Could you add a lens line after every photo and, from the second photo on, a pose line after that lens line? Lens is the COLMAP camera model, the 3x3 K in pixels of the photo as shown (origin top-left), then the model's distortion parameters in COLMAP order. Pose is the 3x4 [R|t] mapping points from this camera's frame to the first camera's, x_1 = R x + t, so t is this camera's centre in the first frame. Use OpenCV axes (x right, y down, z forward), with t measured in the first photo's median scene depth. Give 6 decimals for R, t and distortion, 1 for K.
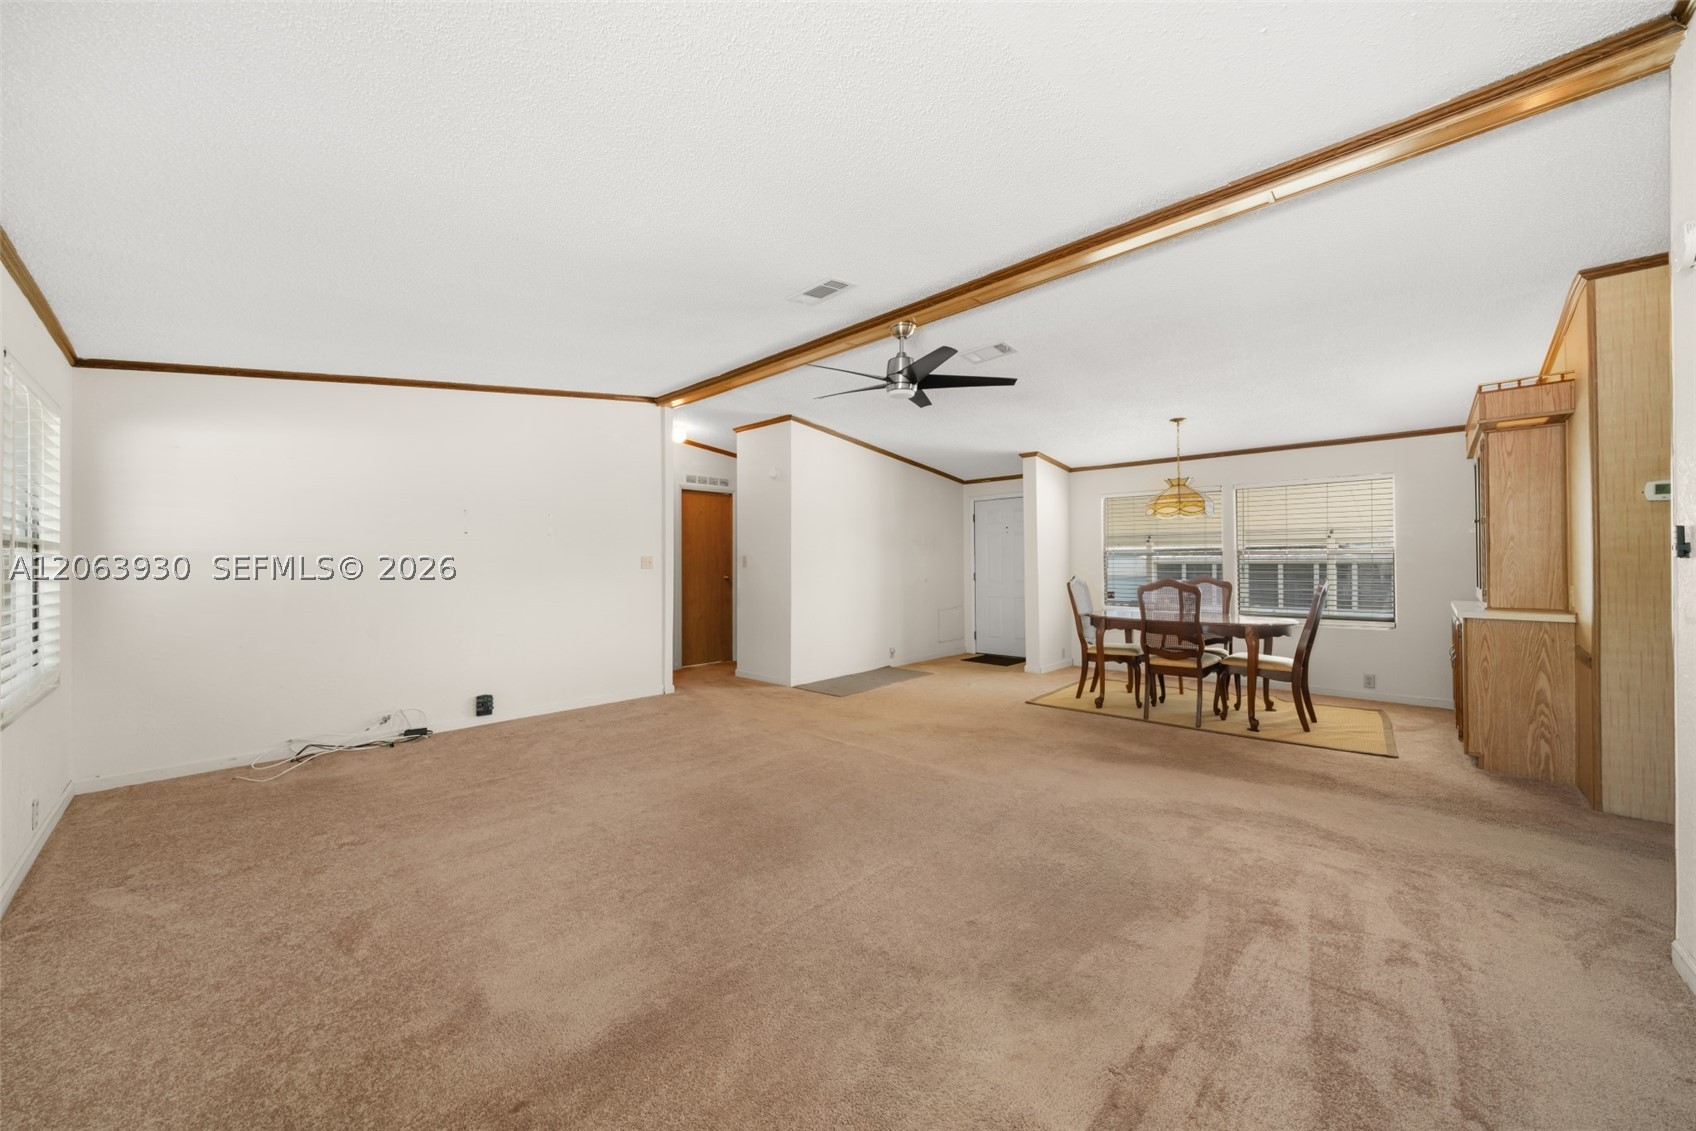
lens RADIAL K [[621.3, 0, 830.2], [0, 621.3, 566.5], [0, 0, 1]] dist [-0.002925, -0.000107]
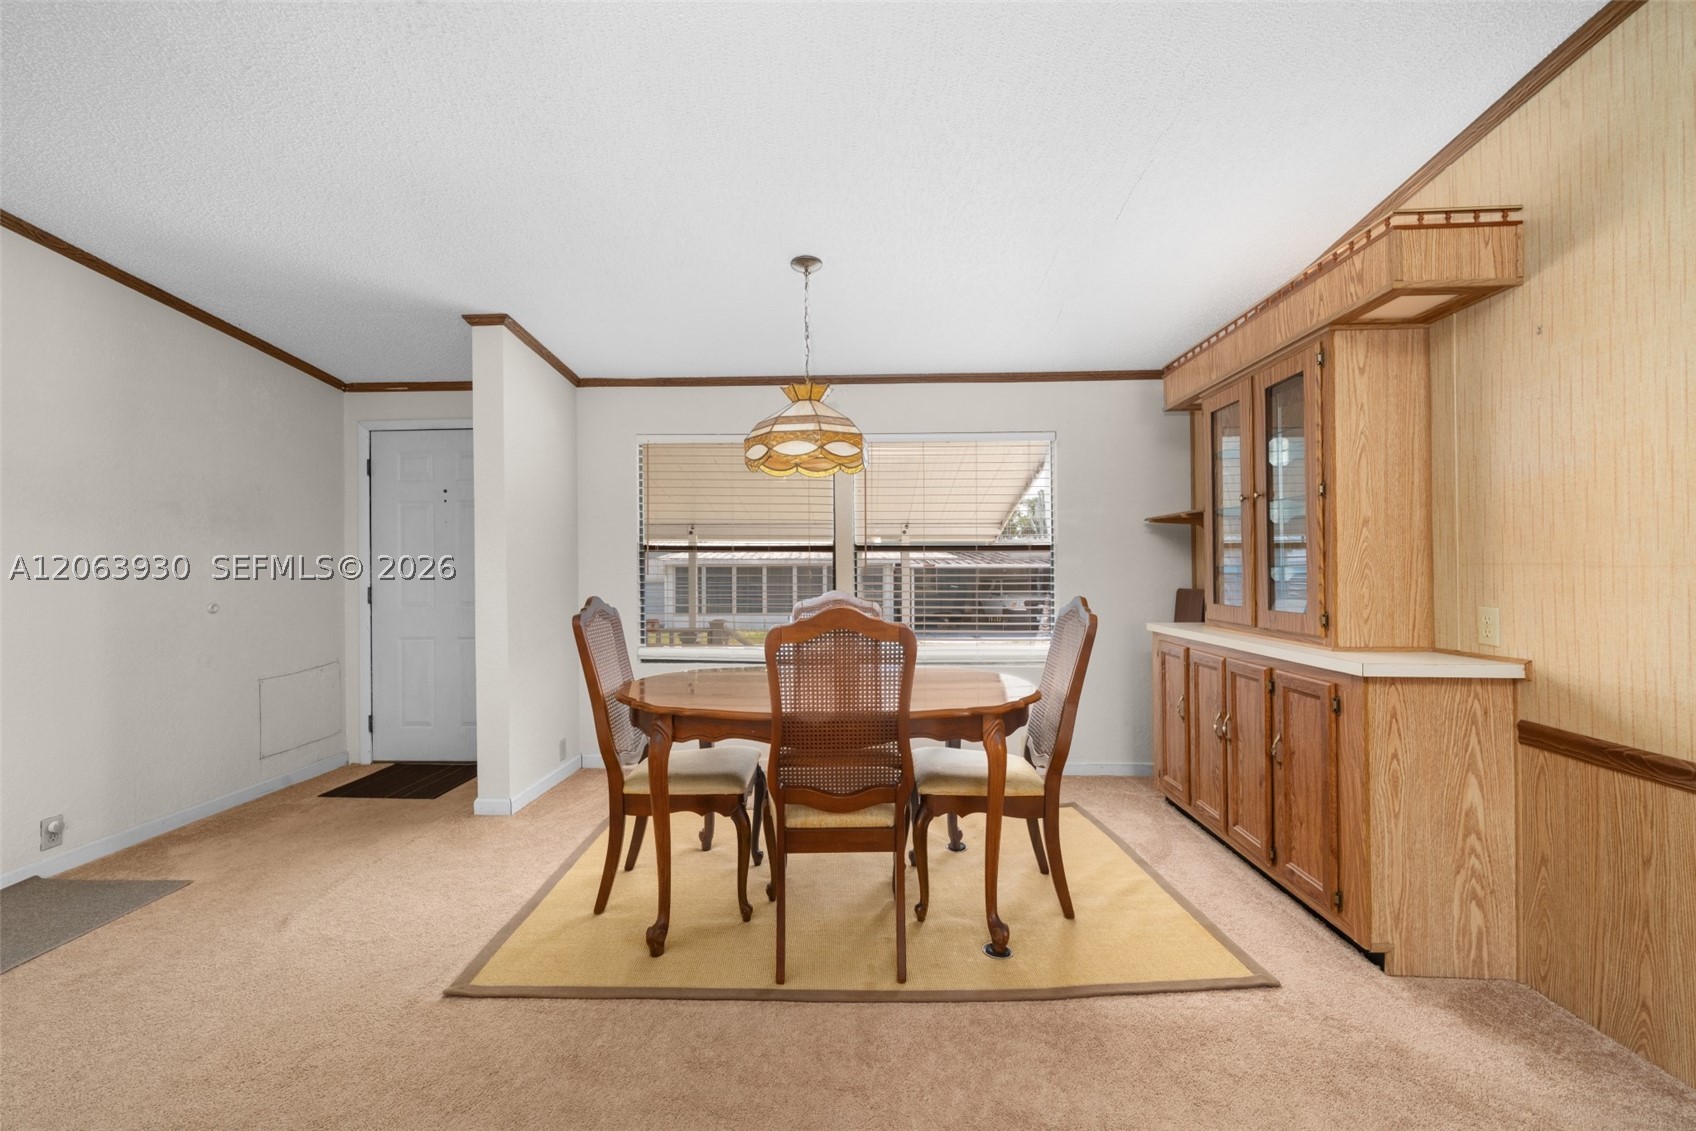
lens RADIAL K [[690.8, 0, 823.6], [0, 690.8, 562.5], [0, 0, 1]] dist [0.000170, 0.000294]
pose [[0.754618, 0.003832, 0.656153, 0.232947], [0.002364, 0.999961, -0.008558, -0.003549], [-0.656160, 0.008009, 0.754579, 0.613829]]
